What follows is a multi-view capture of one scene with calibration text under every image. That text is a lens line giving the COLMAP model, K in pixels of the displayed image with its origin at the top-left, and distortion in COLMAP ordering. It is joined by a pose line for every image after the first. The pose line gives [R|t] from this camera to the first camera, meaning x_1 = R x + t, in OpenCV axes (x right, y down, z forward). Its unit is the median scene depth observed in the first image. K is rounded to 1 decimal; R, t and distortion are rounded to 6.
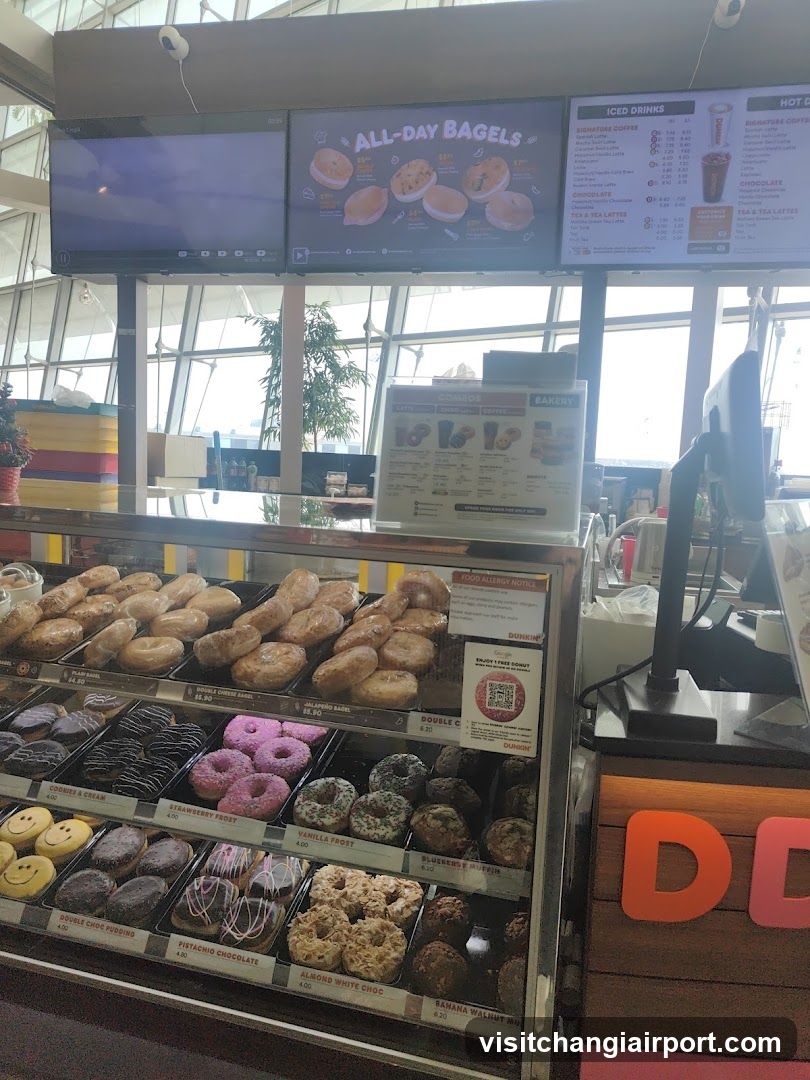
lens RADIAL K [[759.4, 0, 418.4], [0, 759.4, 548.4], [0, 0, 1]] dist [0.008905, 0.010432]
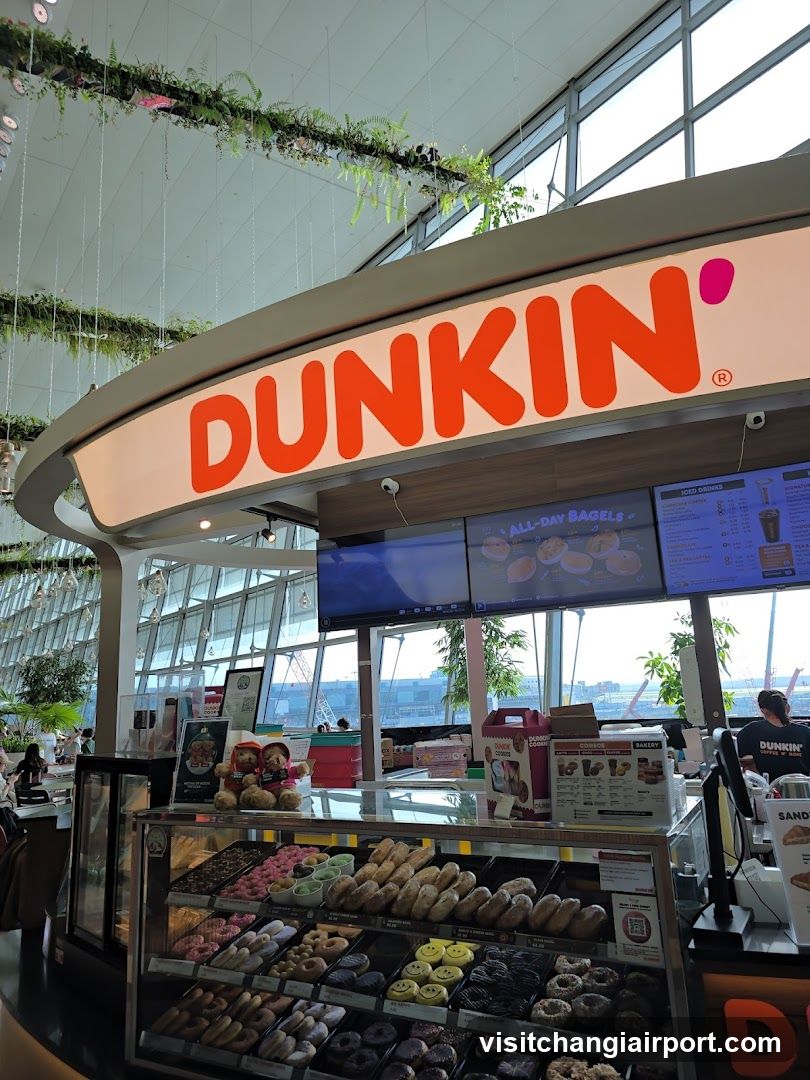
lens RADIAL K [[736.8, 0, 401.6], [0, 736.8, 545.4], [0, 0, 1]] dist [0.058250, -0.054607]
pose [[0.963738, -0.138524, -0.228079, 0.040070], [0.058190, 0.943232, -0.326996, -0.042218], [0.260428, 0.301867, 0.917090, -0.399956]]
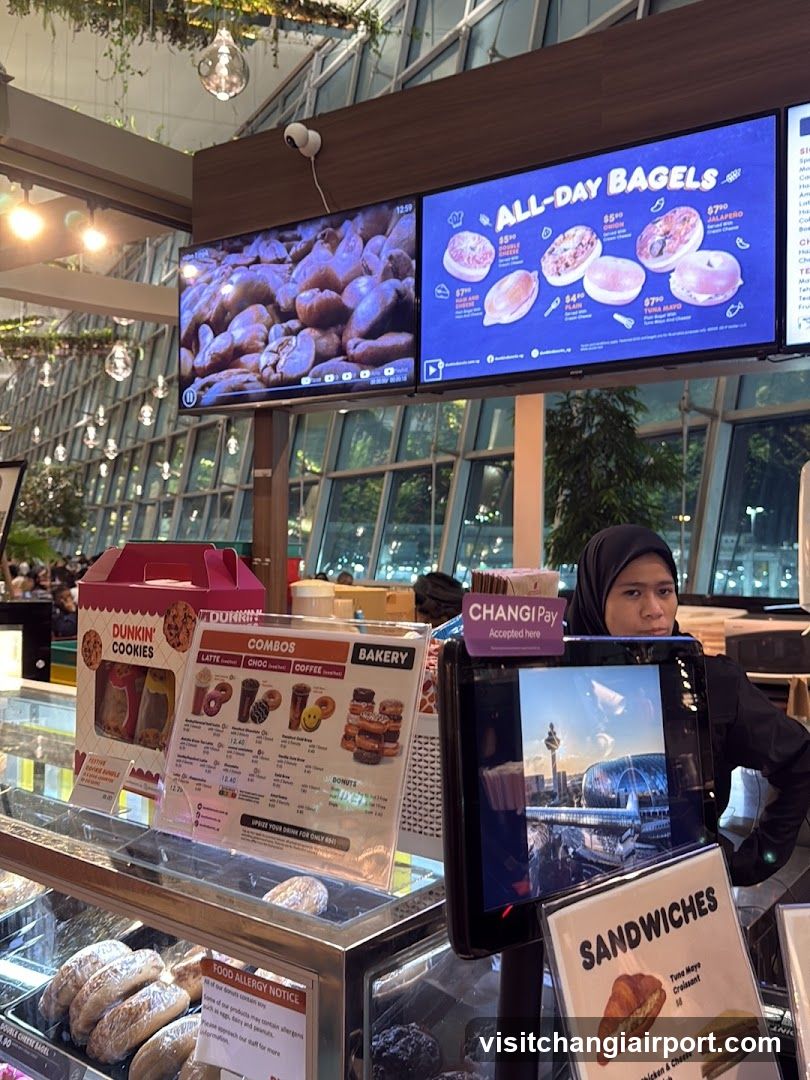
lens RADIAL K [[1024.8, 0, 378.8], [0, 1024.8, 541.5], [0, 0, 1]] dist [0.119599, -0.345275]
pose [[0.907327, -0.034811, -0.418981, 0.235981], [-0.027035, 0.989673, -0.140774, -0.072083], [0.419555, 0.139055, 0.897016, 0.080561]]
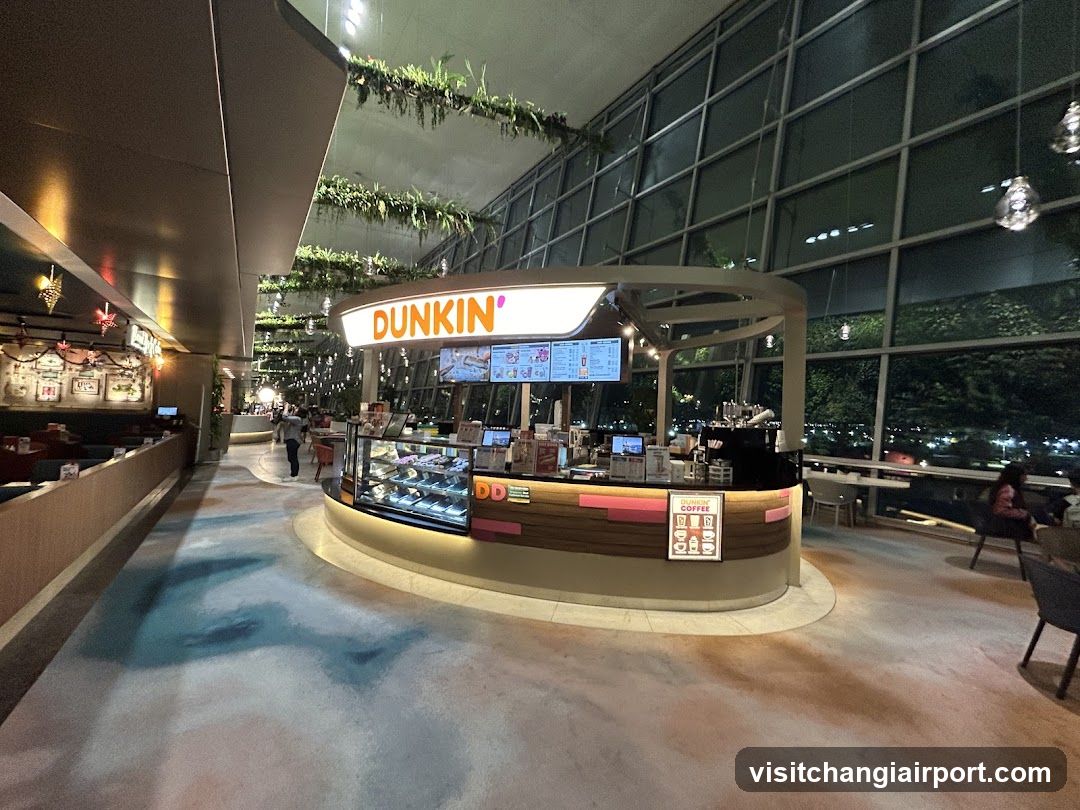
lens RADIAL K [[449.7, 0, 542.9], [0, 449.7, 408.2], [0, 0, 1]] dist [-0.035250, 0.000000]
pose [[0.952289, -0.011445, -0.304982, 0.845652], [-0.034847, 0.988684, -0.145910, 0.094789], [0.303200, 0.149576, 0.941114, -1.138701]]
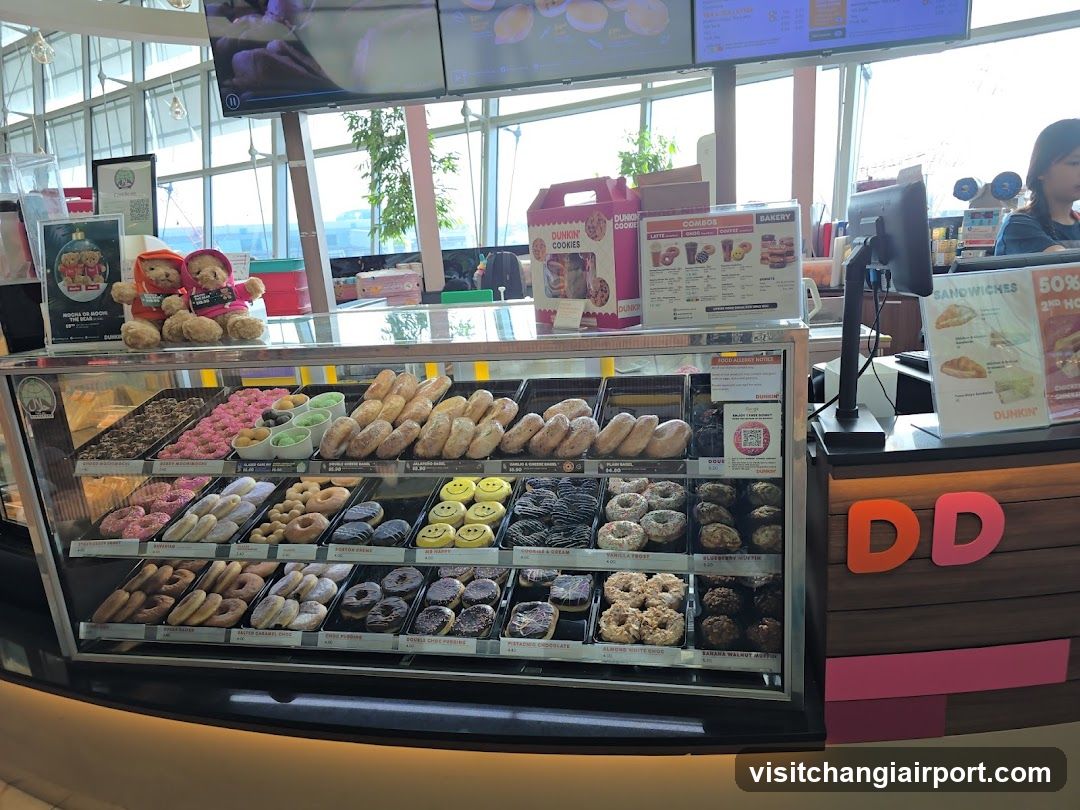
lens RADIAL K [[736.8, 0, 558.3], [0, 736.8, 422.6], [0, 0, 1]] dist [0.058250, -0.054607]
pose [[0.991383, -0.126205, 0.035111, -0.120339], [0.120279, 0.983144, 0.137698, -0.028413], [-0.051897, -0.132288, 0.989852, -0.144329]]
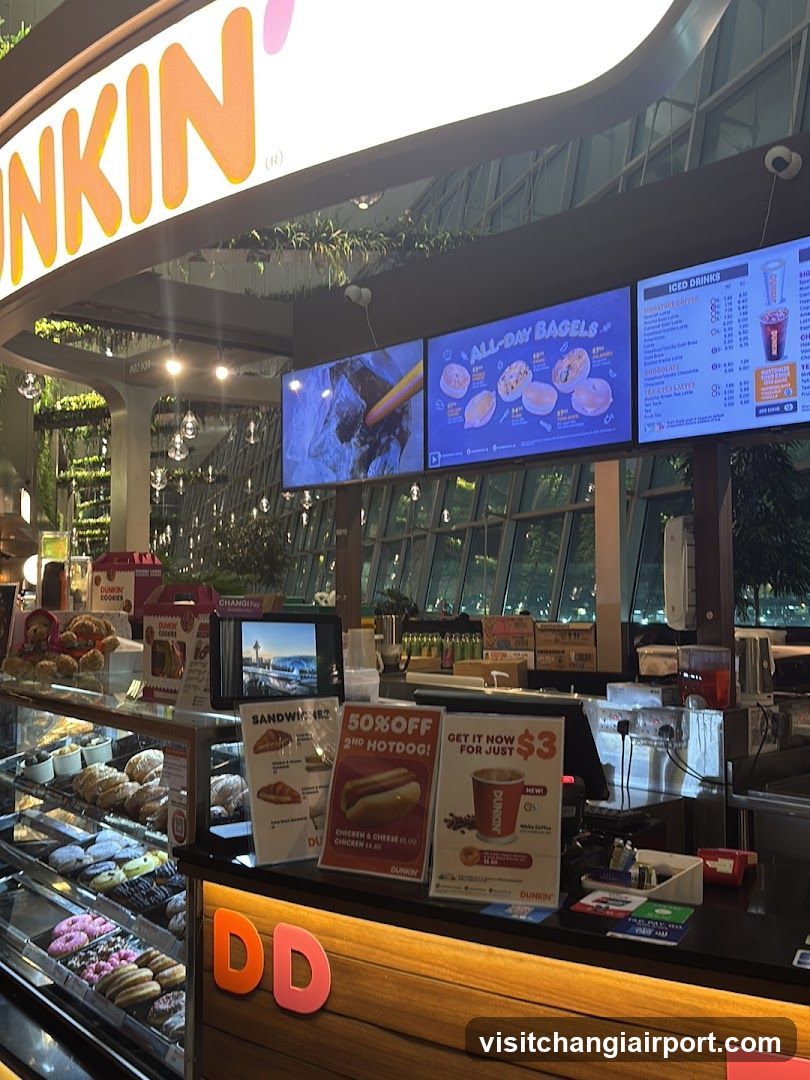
lens RADIAL K [[1059.1, 0, 387.2], [0, 1059.1, 540.2], [0, 0, 1]] dist [0.105067, -0.260004]
pose [[0.805061, -0.073107, -0.588670, 0.713663], [-0.038238, 0.983917, -0.174488, -0.005696], [0.591959, 0.162983, 0.789317, -0.227118]]
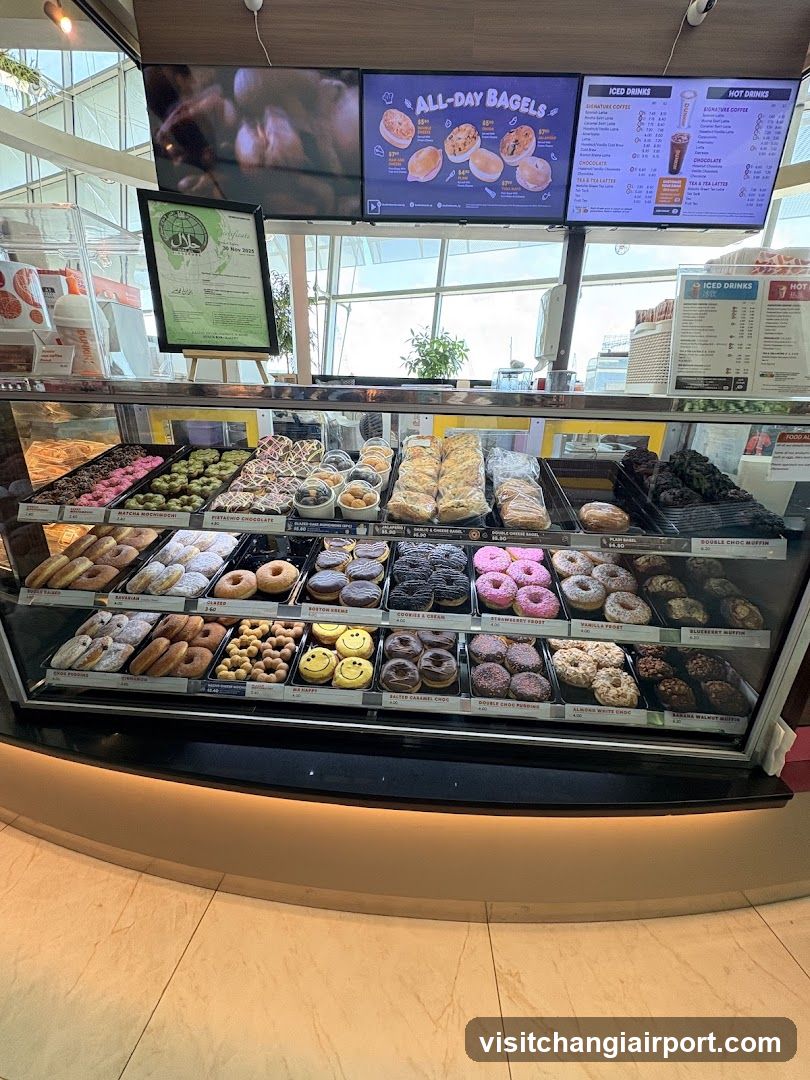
lens RADIAL K [[430.7, 0, 406.0], [0, 430.7, 546.7], [0, 0, 1]] dist [-0.001135, 0.000029]
pose [[0.981370, -0.087708, 0.170938, -0.297498], [0.043976, 0.968642, 0.244537, 0.006460], [-0.187025, -0.232464, 0.954454, 0.149547]]
